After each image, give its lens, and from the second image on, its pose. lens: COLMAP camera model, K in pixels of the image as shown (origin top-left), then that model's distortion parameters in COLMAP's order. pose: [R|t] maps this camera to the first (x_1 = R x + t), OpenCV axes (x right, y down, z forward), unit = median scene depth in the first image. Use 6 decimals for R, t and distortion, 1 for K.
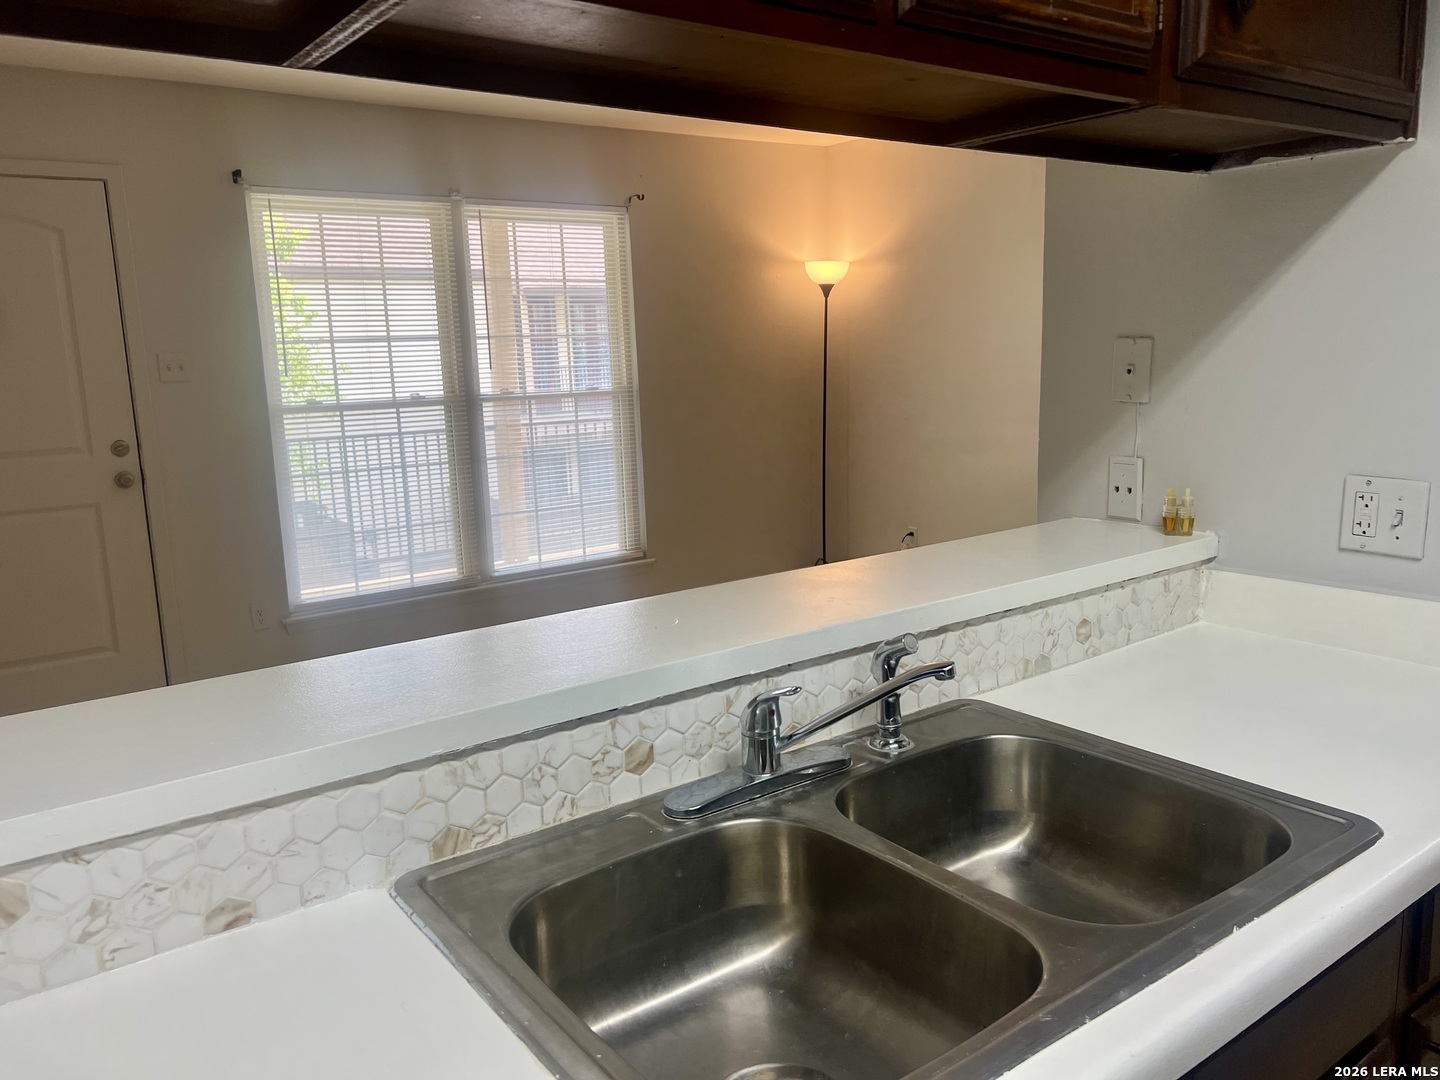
lens RADIAL K [[1085.5, 0, 727.4], [0, 1085.5, 531.7], [0, 0, 1]] dist [0.008149, -0.006370]
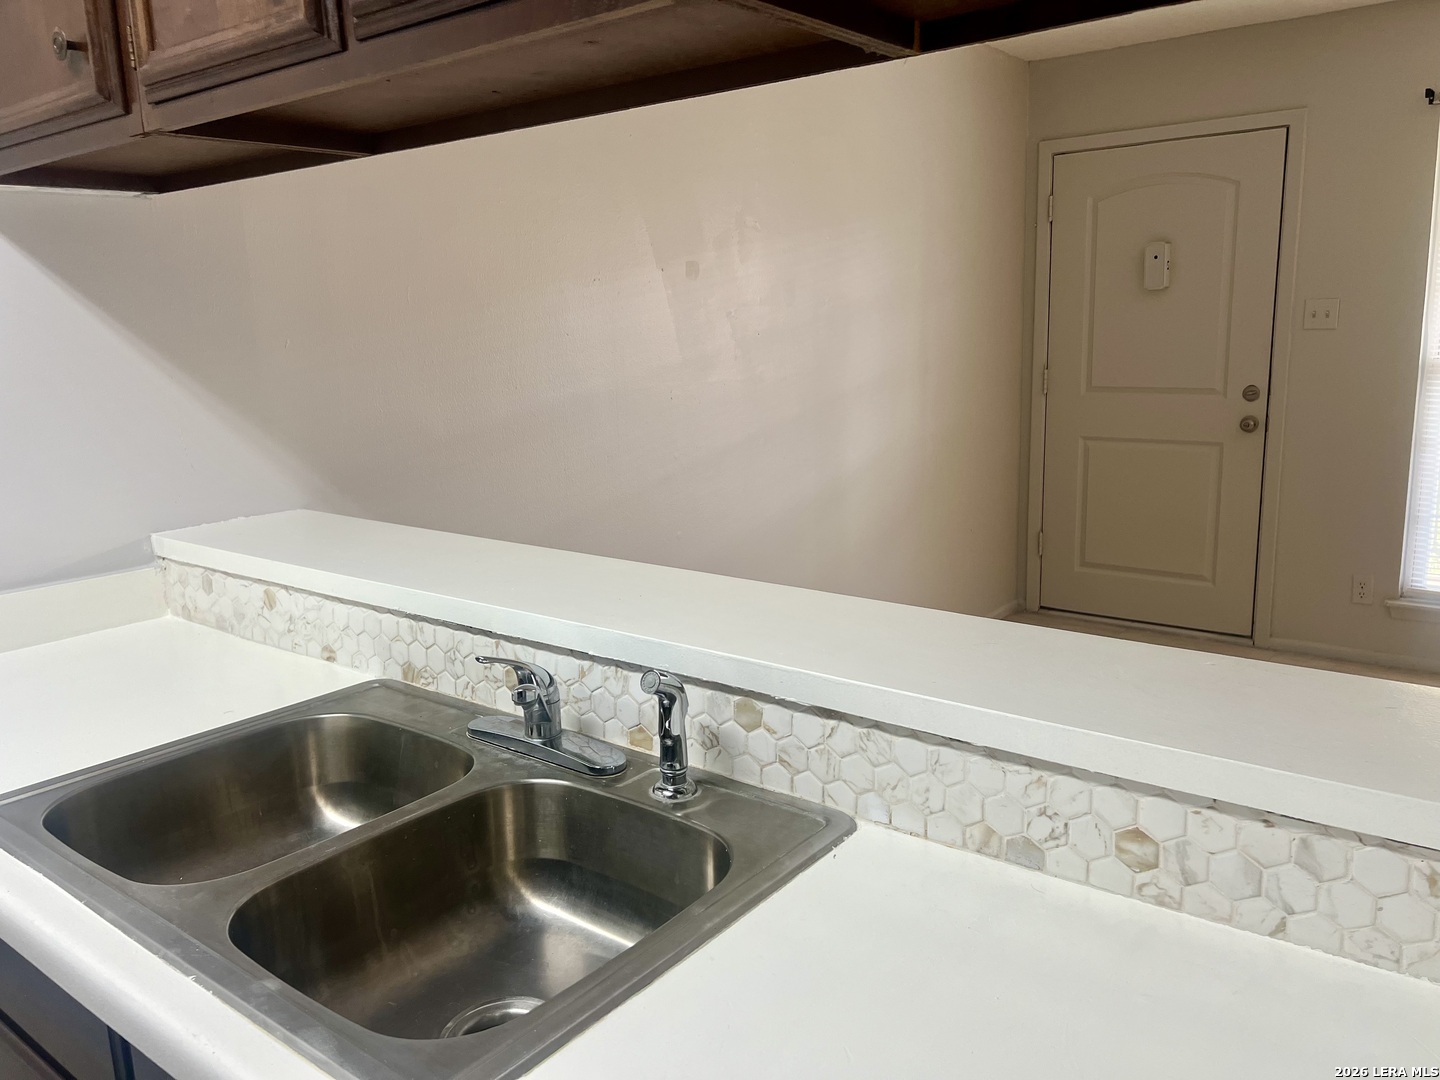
lens RADIAL K [[1085.5, 0, 727.4], [0, 1085.5, 531.7], [0, 0, 1]] dist [0.008149, -0.006370]
pose [[0.286806, 0.209979, -0.934693, 0.848679], [-0.150429, 0.973450, 0.172528, -0.153636], [0.946104, 0.091123, 0.310778, 0.664471]]
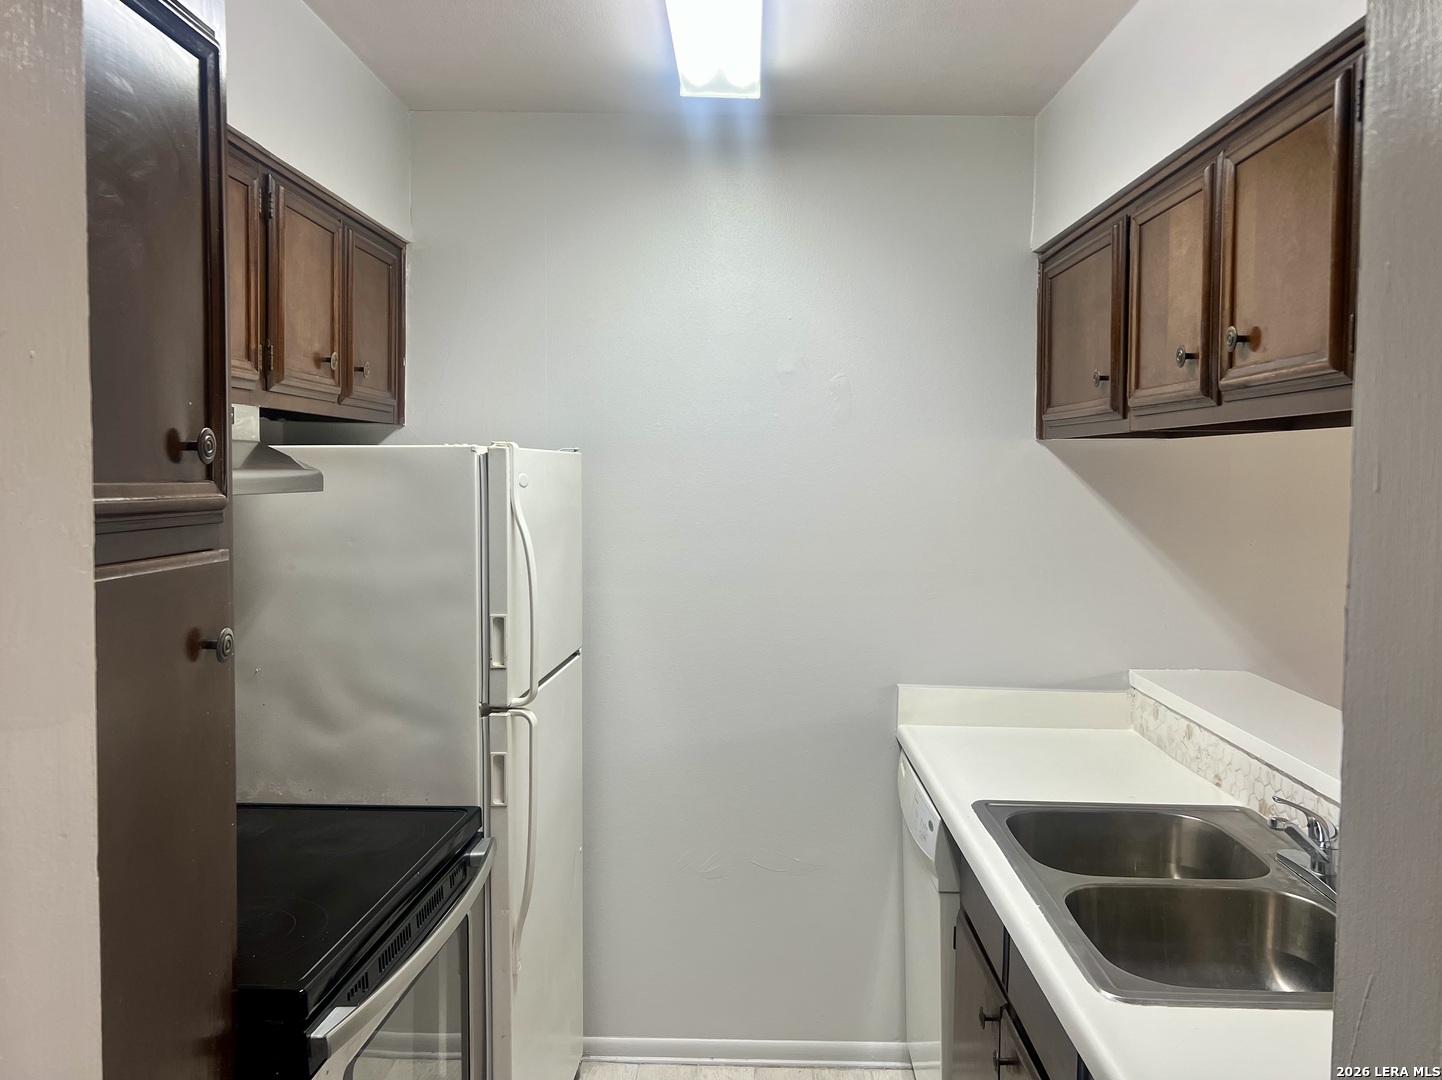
lens RADIAL K [[1087.0, 0, 728.4], [0, 1087.0, 531.7], [0, 0, 1]] dist [0.008149, -0.006370]
pose [[-0.603018, 0.070242, -0.794629, 1.300464], [-0.131375, 0.973770, 0.185774, -0.305531], [0.786836, 0.216420, -0.577972, 0.900232]]
